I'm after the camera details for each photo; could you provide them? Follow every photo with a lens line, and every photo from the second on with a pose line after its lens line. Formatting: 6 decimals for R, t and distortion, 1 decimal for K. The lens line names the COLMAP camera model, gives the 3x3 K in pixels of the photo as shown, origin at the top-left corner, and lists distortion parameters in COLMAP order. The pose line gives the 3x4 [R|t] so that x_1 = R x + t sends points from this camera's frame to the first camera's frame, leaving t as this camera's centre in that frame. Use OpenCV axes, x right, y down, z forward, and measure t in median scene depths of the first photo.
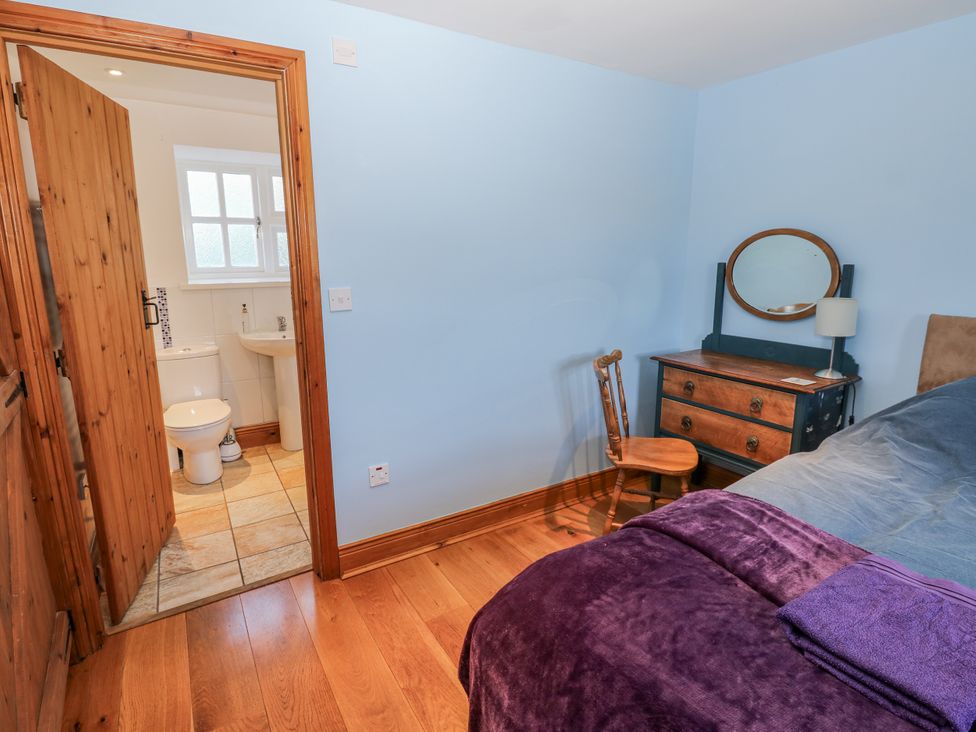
lens RADIAL K [[508.0, 0, 490.7], [0, 508.0, 351.5], [0, 0, 1]] dist [-0.001352, -0.010983]
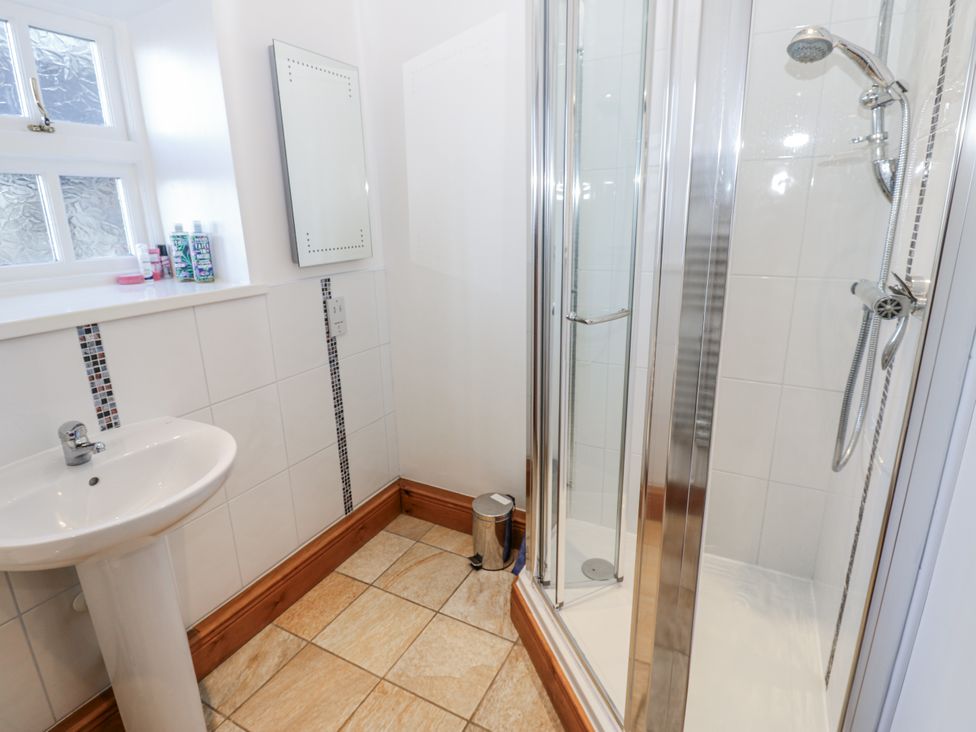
lens RADIAL K [[508.0, 0, 490.7], [0, 508.0, 351.5], [0, 0, 1]] dist [-0.001352, -0.010983]
pose [[0.859167, -0.148452, 0.489687, -0.357082], [0.119837, 0.988752, 0.089491, -0.120208], [-0.497465, -0.018206, 0.867293, 0.624969]]
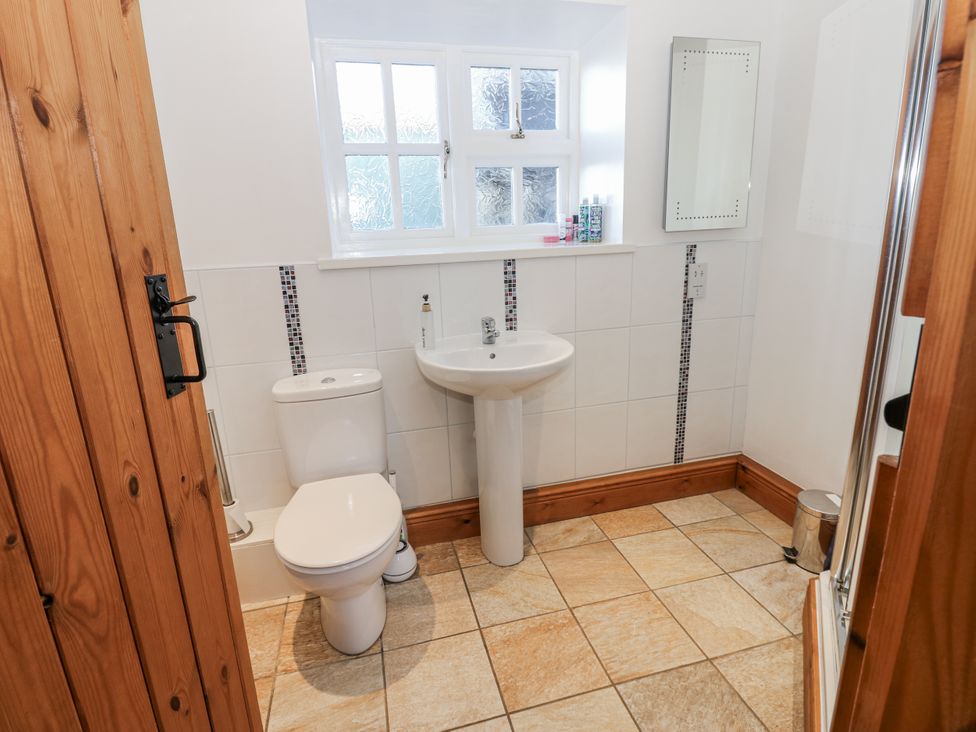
lens RADIAL K [[508.0, 0, 490.7], [0, 508.0, 351.5], [0, 0, 1]] dist [-0.001352, -0.010983]
pose [[0.956133, 0.035487, -0.290776, -0.273229], [-0.020706, 0.998340, 0.053754, -0.066649], [0.292201, -0.045375, 0.955280, 0.527242]]
